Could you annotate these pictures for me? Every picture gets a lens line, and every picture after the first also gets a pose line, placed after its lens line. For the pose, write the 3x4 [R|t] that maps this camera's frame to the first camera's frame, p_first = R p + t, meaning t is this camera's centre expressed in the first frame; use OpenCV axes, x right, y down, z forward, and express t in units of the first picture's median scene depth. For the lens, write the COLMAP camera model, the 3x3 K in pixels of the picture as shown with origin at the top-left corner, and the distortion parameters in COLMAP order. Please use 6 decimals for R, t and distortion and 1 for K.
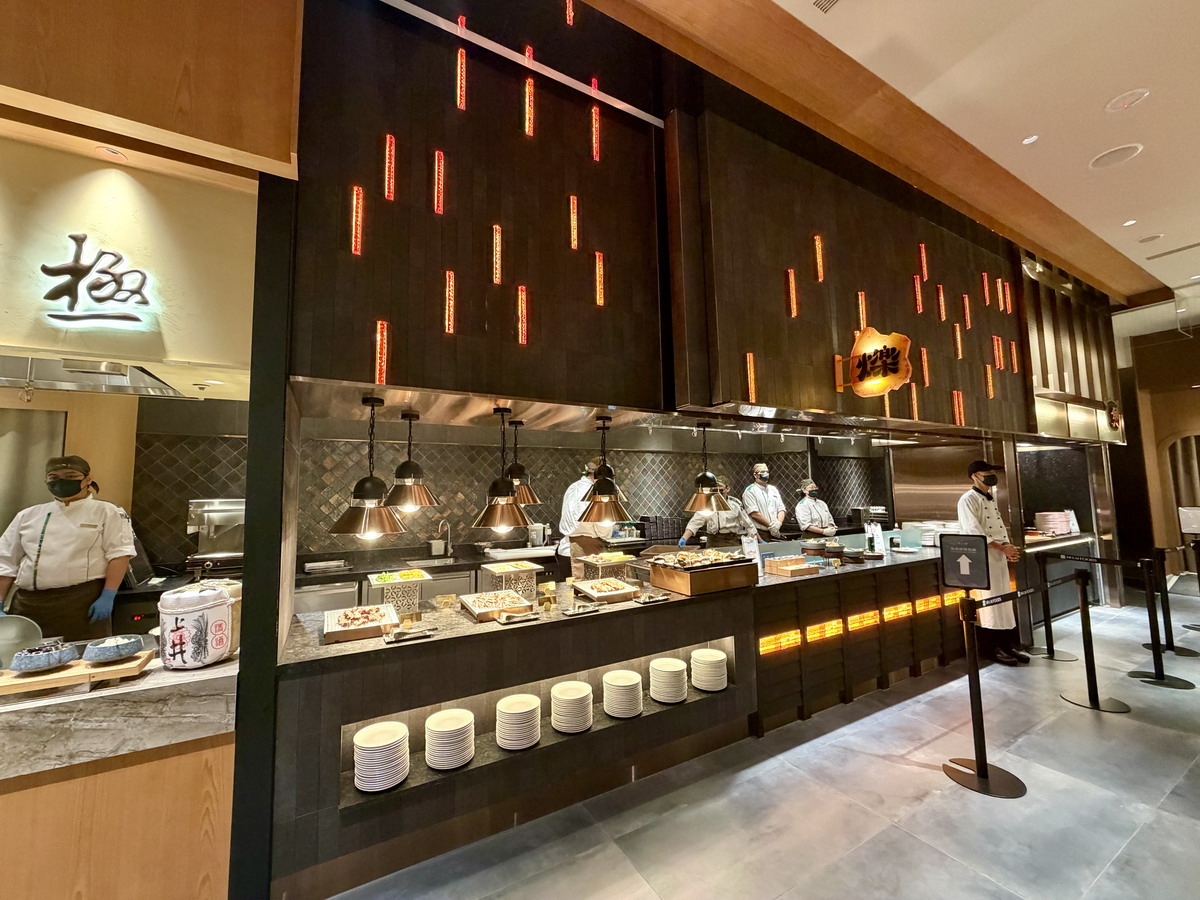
lens RADIAL K [[478.7, 0, 599.1], [0, 478.7, 446.1], [0, 0, 1]] dist [0.000246, 0.000085]
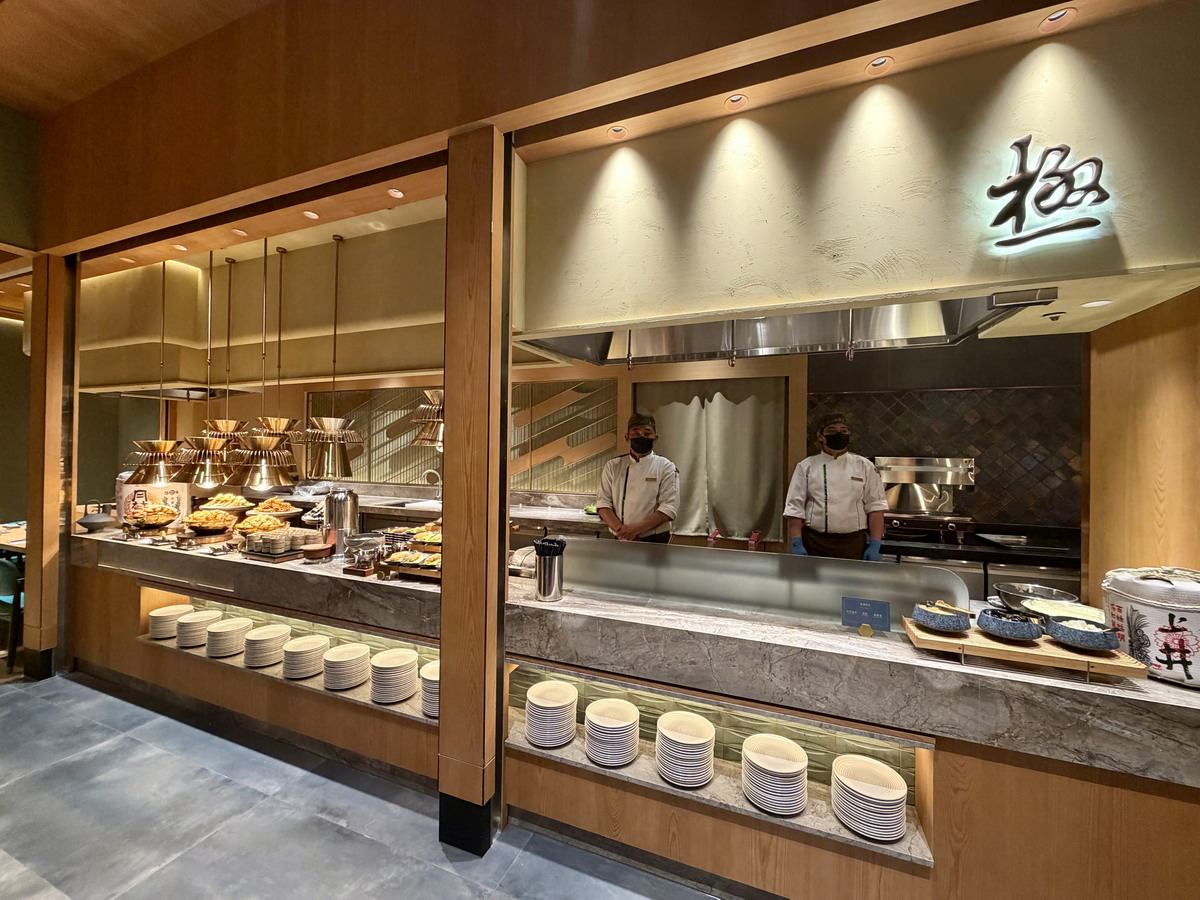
lens RADIAL K [[478.7, 0, 599.1], [0, 478.7, 446.1], [0, 0, 1]] dist [0.000246, 0.000085]
pose [[0.616319, 0.011157, -0.787417, -0.867213], [0.047509, 0.997552, 0.051320, 0.018642], [0.786062, -0.069039, 0.614280, -0.137831]]
